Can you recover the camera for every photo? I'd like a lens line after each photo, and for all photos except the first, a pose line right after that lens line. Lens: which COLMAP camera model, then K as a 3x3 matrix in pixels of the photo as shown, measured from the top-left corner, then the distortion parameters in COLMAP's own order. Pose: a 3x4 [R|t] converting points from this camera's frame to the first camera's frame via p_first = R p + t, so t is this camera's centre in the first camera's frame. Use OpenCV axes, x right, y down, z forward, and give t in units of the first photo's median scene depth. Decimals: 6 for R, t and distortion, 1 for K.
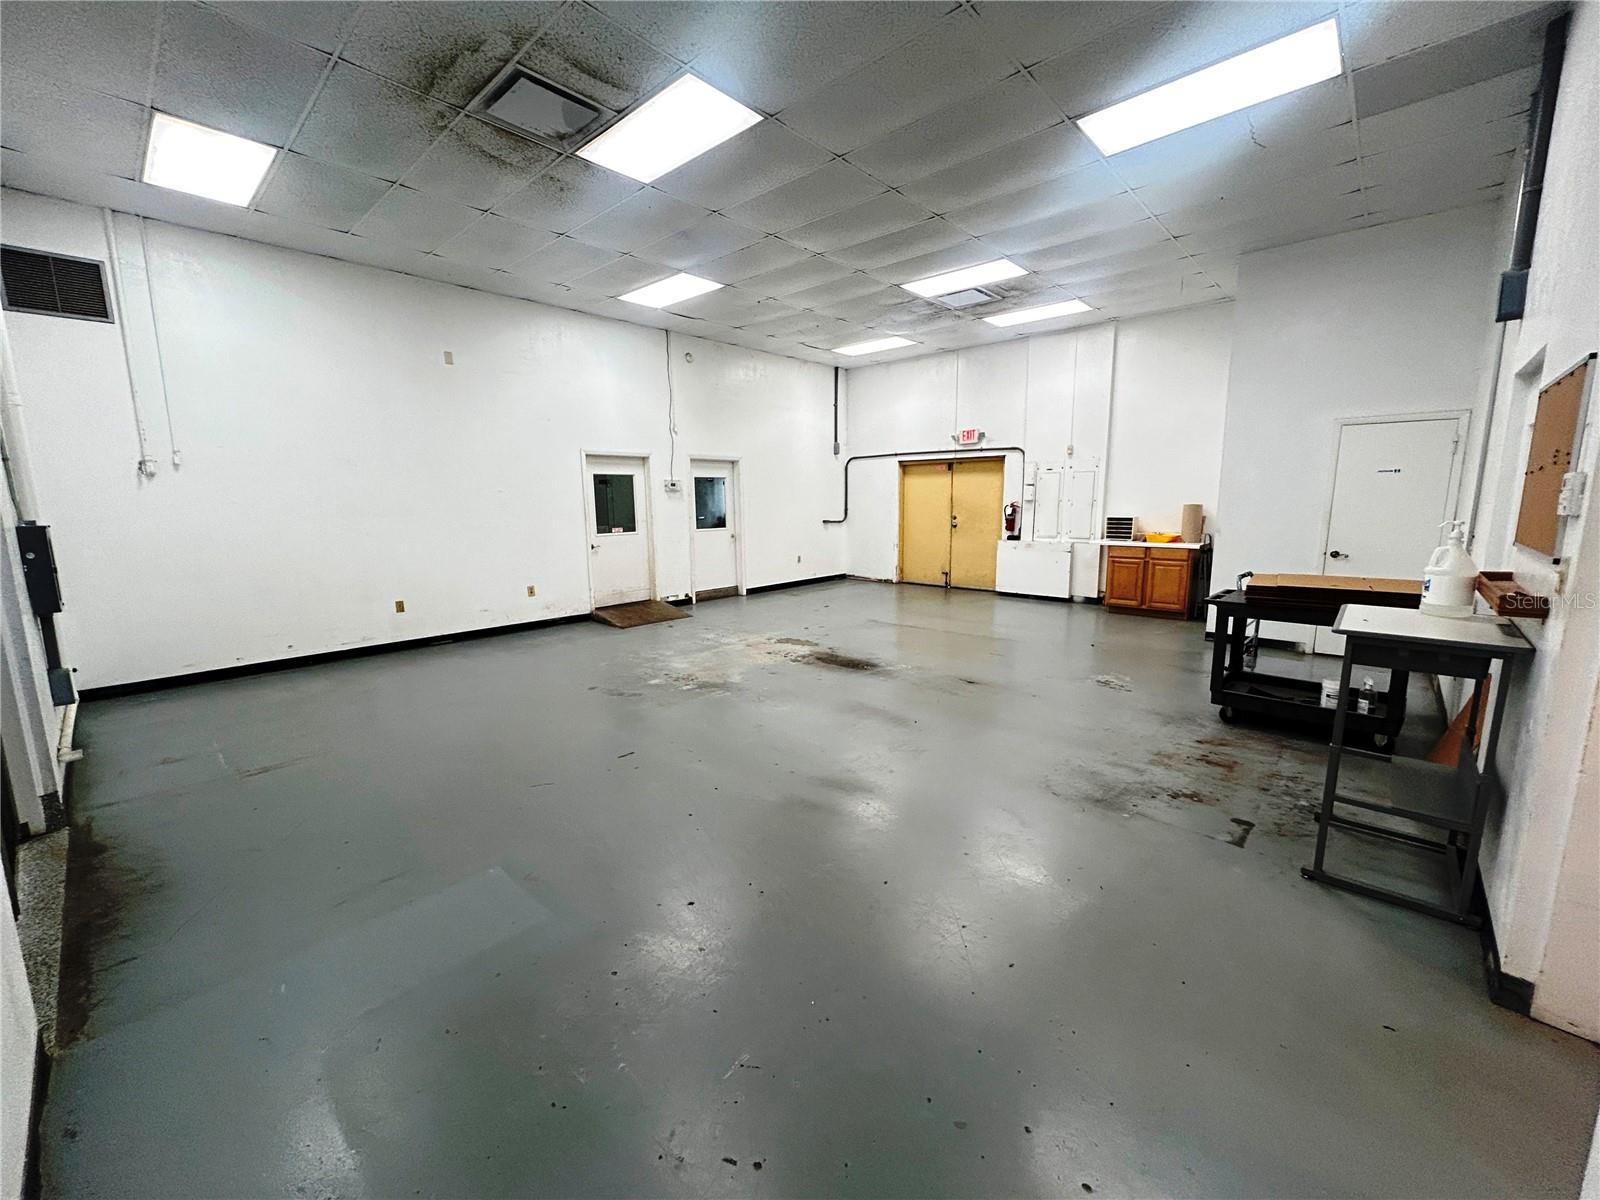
lens RADIAL K [[641.7, 0, 790.2], [0, 641.7, 602.9], [0, 0, 1]] dist [-0.001240, 0.001846]
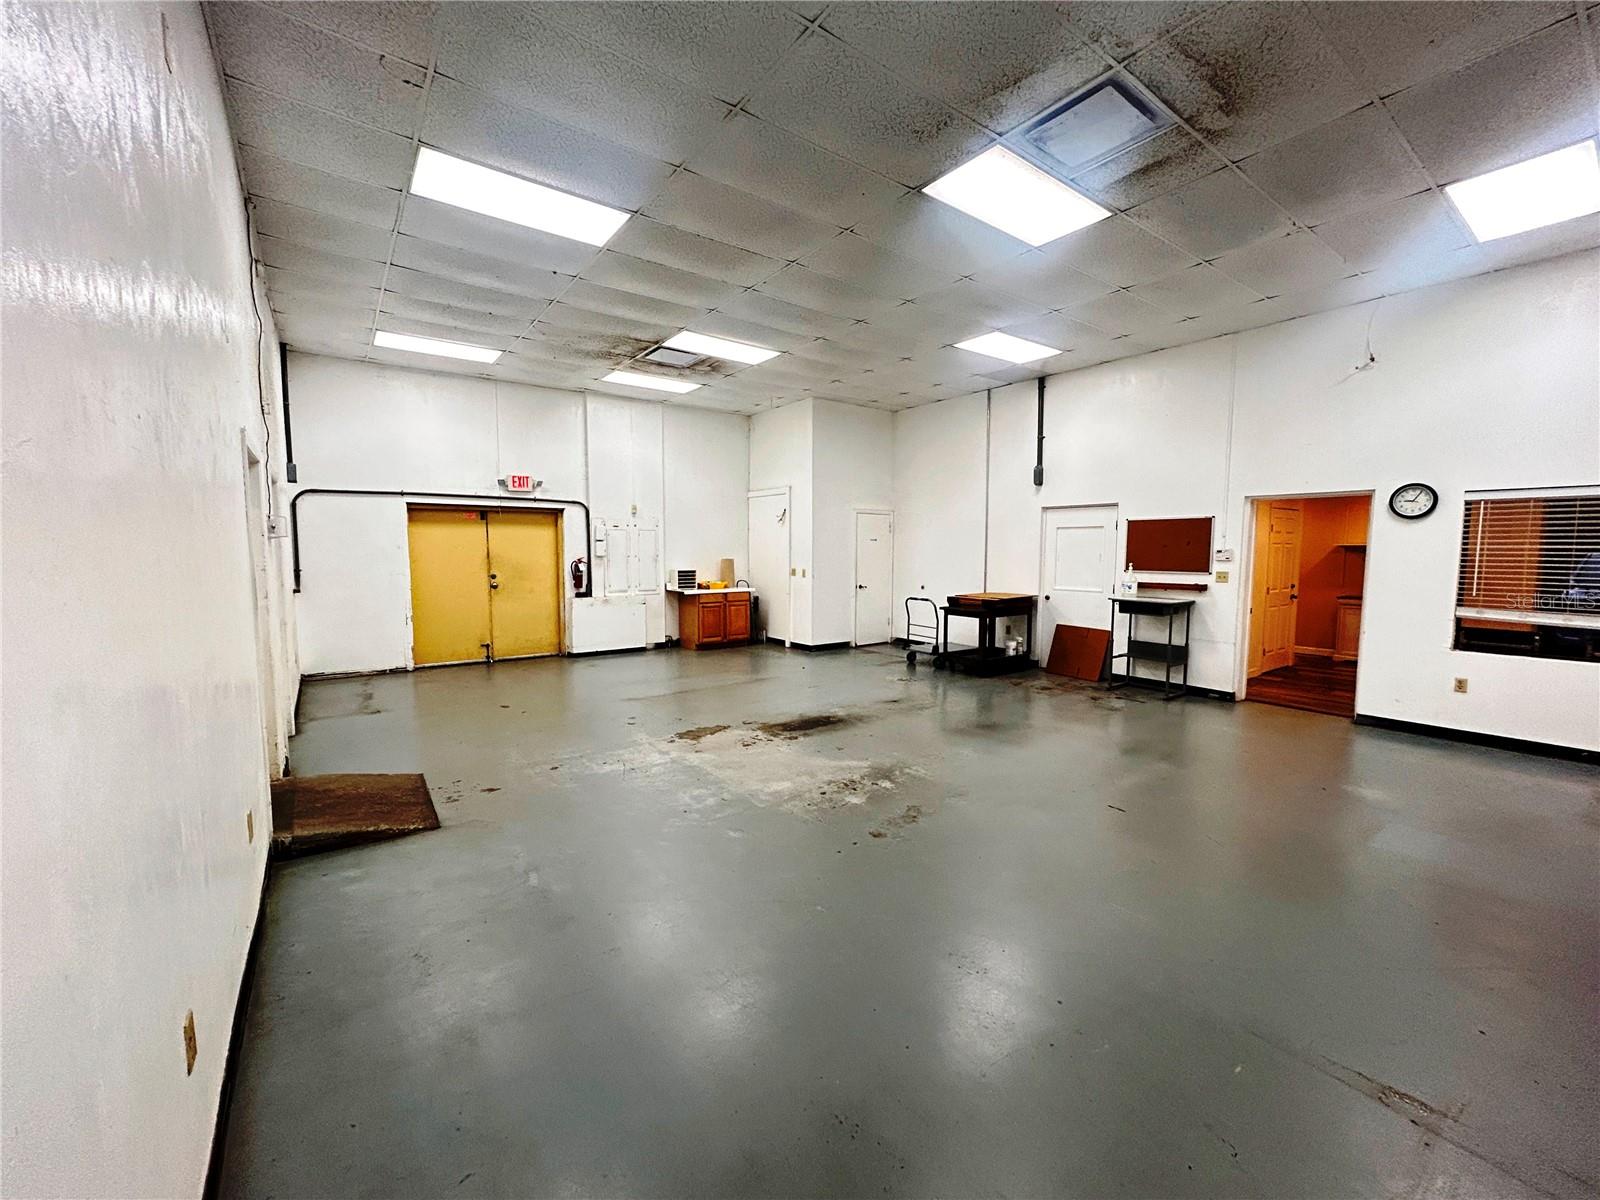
lens RADIAL K [[641.7, 0, 802.3], [0, 641.7, 603.0], [0, 0, 1]] dist [-0.001240, 0.001846]
pose [[0.180082, -0.073860, 0.980875, -0.551251], [0.155725, 0.986742, 0.045712, -0.085782], [-0.971247, 0.144515, 0.189196, 0.524352]]
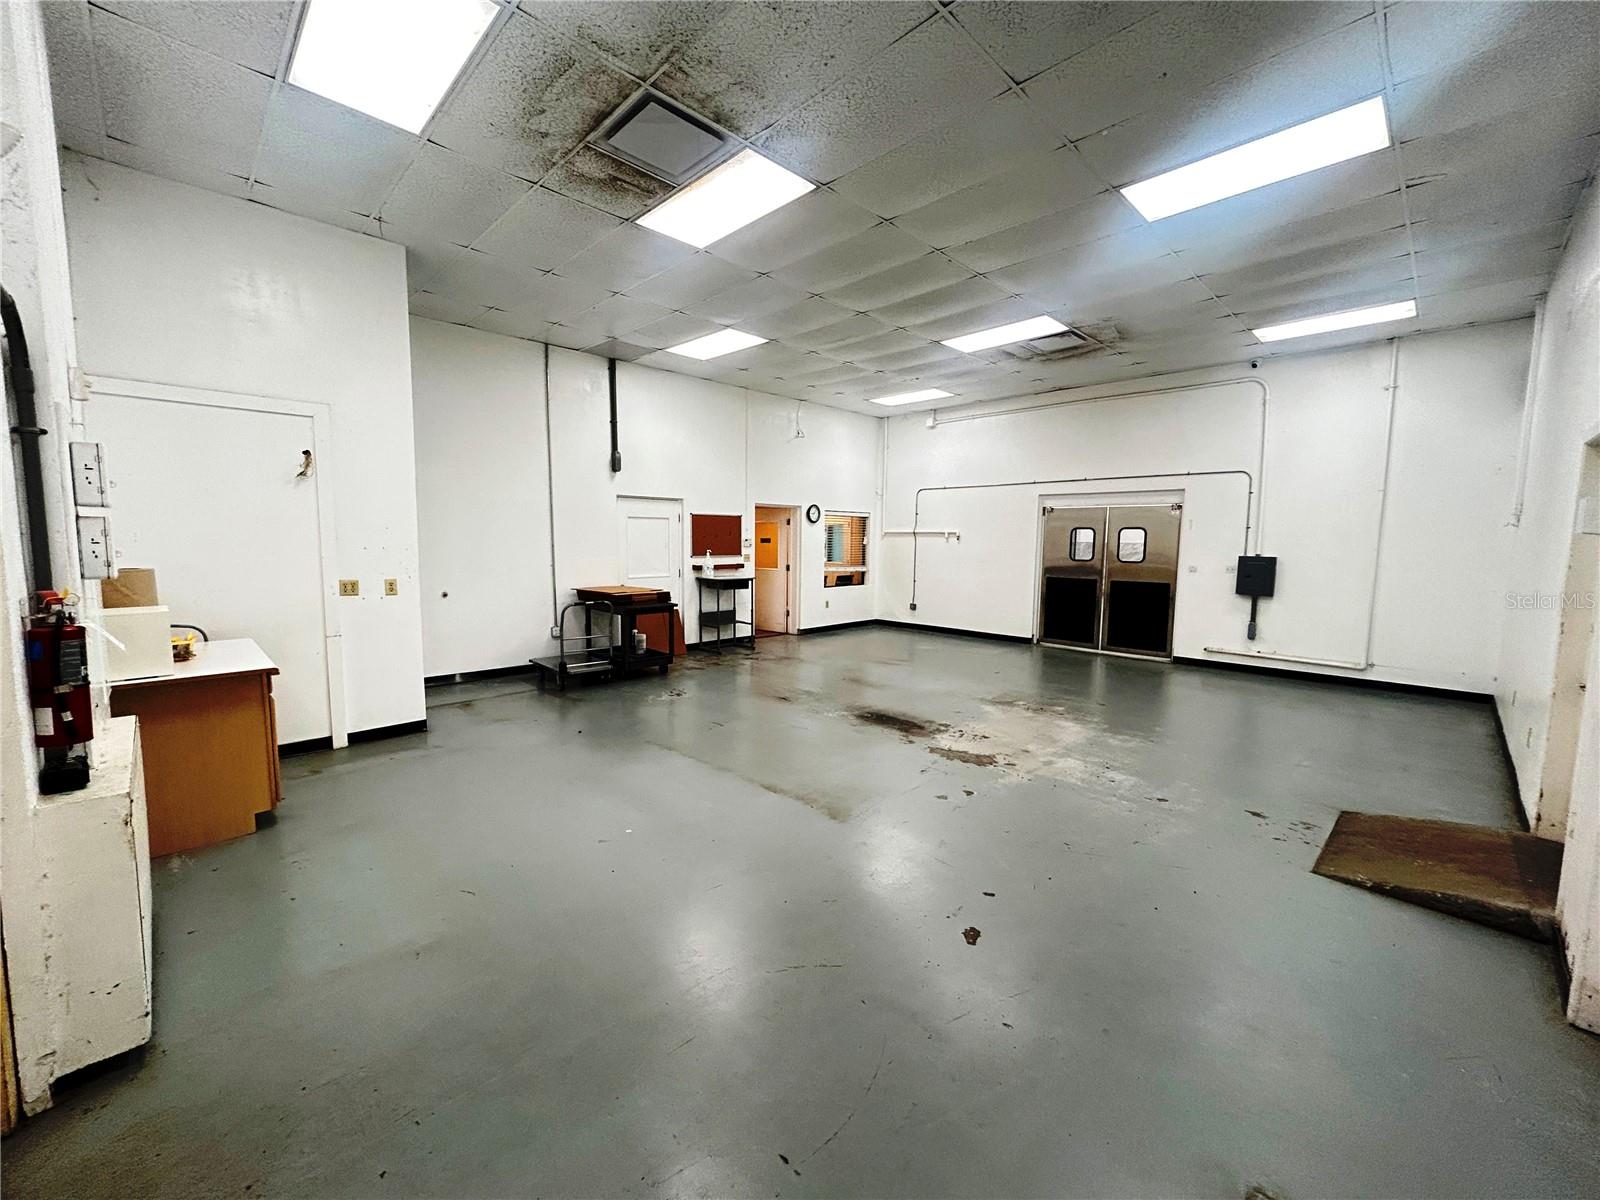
lens RADIAL K [[641.7, 0, 794.5], [0, 641.7, 601.2], [0, 0, 1]] dist [-0.001240, 0.001846]
pose [[-0.999069, -0.002177, 0.043092, 0.120718], [0.009119, 0.965512, 0.260199, -0.209572], [-0.042172, 0.260350, -0.964593, 1.214198]]
